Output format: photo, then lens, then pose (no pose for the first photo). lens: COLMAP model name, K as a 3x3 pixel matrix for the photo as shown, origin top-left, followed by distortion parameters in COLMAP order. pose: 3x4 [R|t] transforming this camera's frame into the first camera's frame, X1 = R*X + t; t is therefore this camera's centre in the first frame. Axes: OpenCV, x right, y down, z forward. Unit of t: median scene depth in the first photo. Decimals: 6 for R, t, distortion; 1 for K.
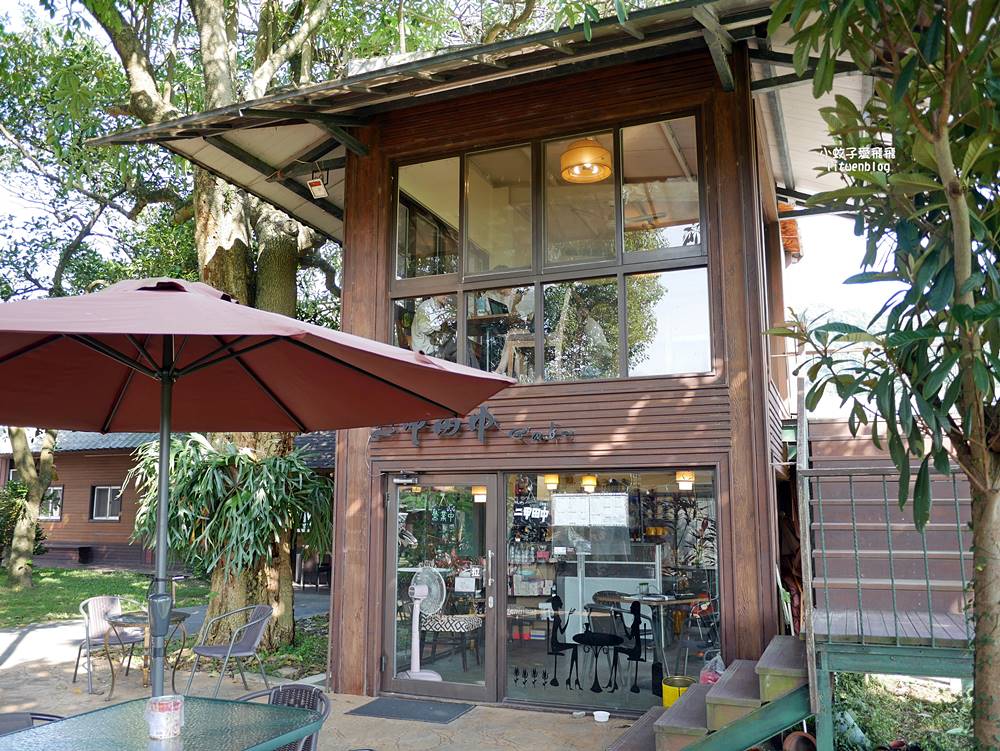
lens RADIAL K [[834.0, 0, 500.0], [0, 834.0, 375.5], [0, 0, 1]] dist [-0.055013, 0.002784]
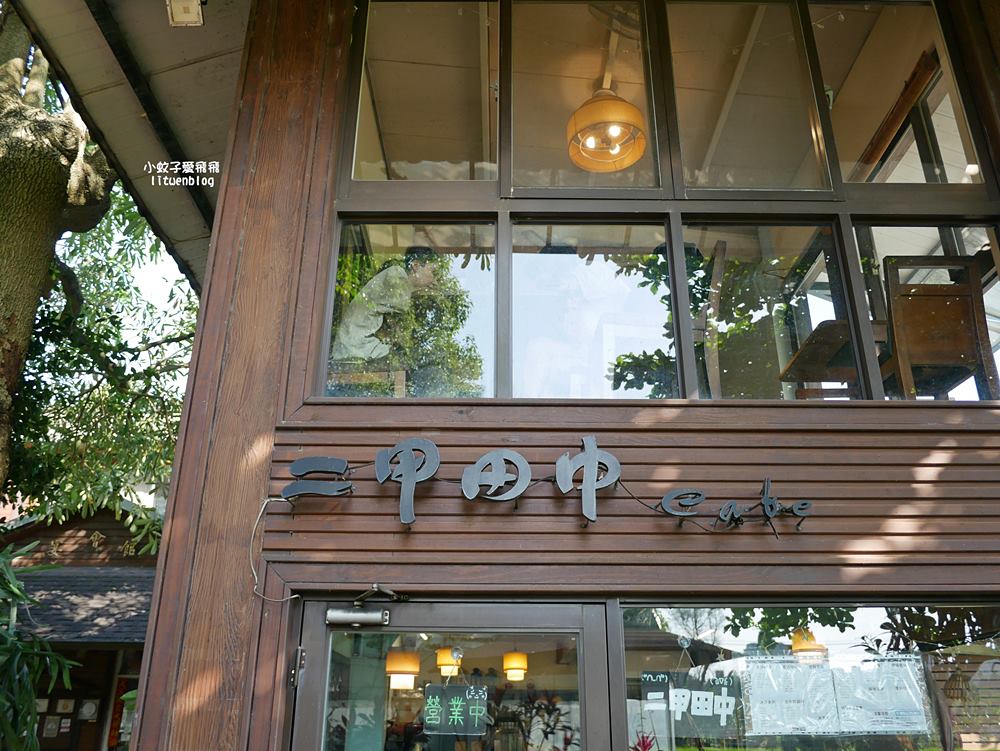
lens RADIAL K [[826.3, 0, 500.0], [0, 826.3, 375.5], [0, 0, 1]] dist [-0.016954, -0.002448]
pose [[0.925728, 0.151649, 0.346454, -0.204736], [-0.065078, 0.966295, -0.249074, 0.109873], [-0.372549, 0.208028, 0.904396, 0.603152]]
